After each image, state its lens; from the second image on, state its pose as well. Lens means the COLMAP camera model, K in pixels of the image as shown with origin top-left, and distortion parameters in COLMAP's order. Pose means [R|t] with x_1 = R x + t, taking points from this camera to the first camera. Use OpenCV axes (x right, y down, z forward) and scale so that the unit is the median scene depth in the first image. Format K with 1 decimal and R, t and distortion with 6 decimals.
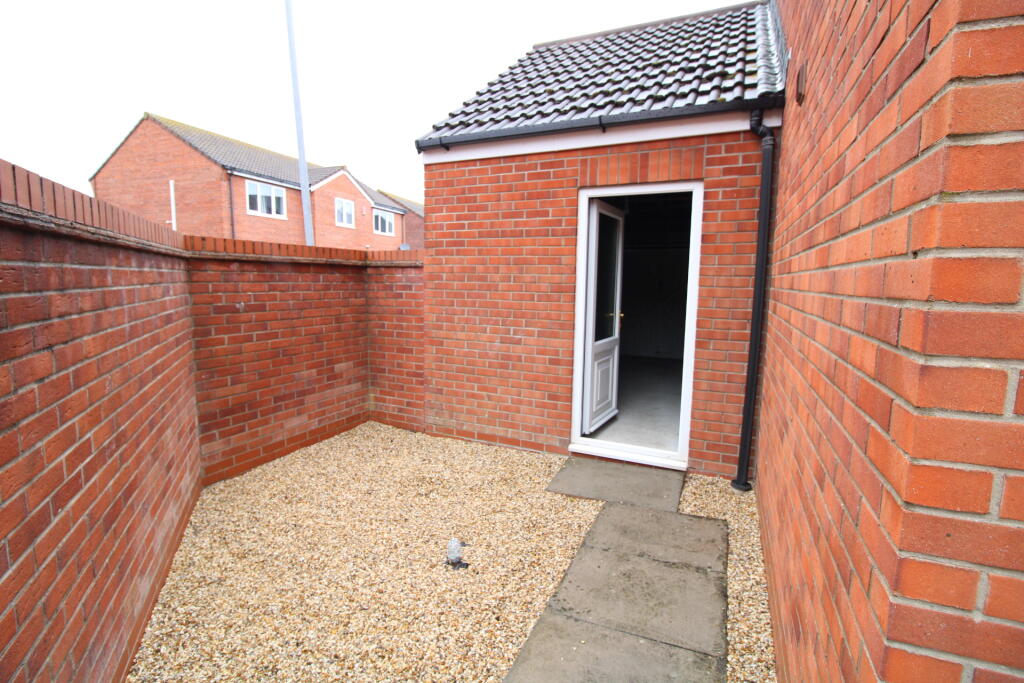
lens RADIAL K [[477.1, 0, 512.0], [0, 477.1, 341.5], [0, 0, 1]] dist [-0.001630, -0.000450]
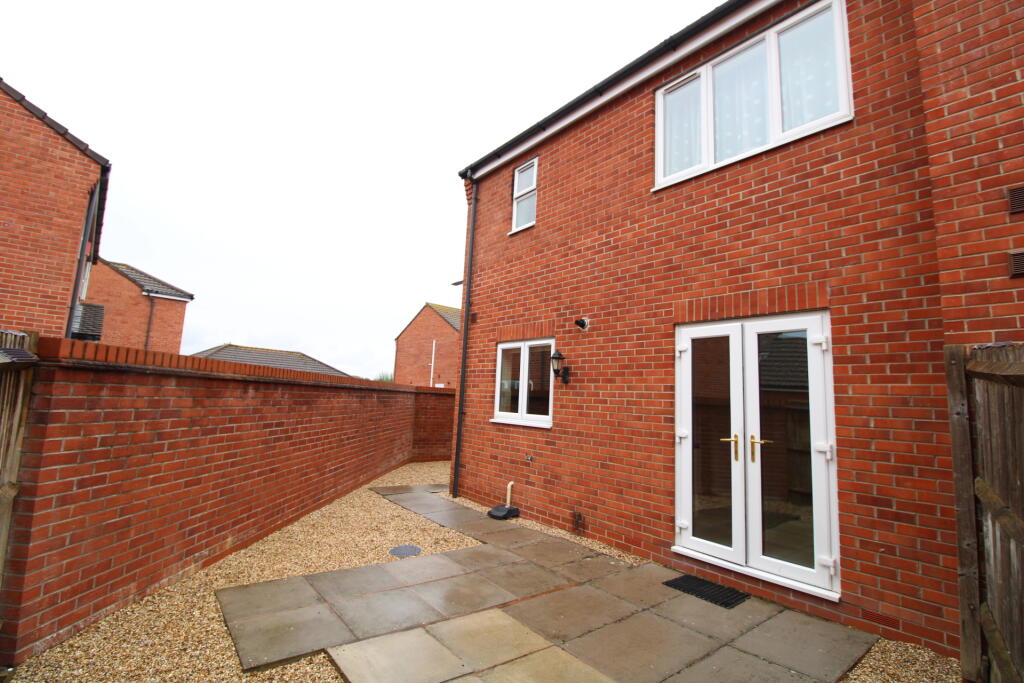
lens RADIAL K [[477.1, 0, 512.0], [0, 477.1, 341.5], [0, 0, 1]] dist [-0.001630, -0.000450]
pose [[0.893312, -0.036993, -0.447913, 1.327417], [-0.077425, 0.969040, -0.234448, 0.195971], [0.442718, 0.244115, 0.862791, -1.557116]]
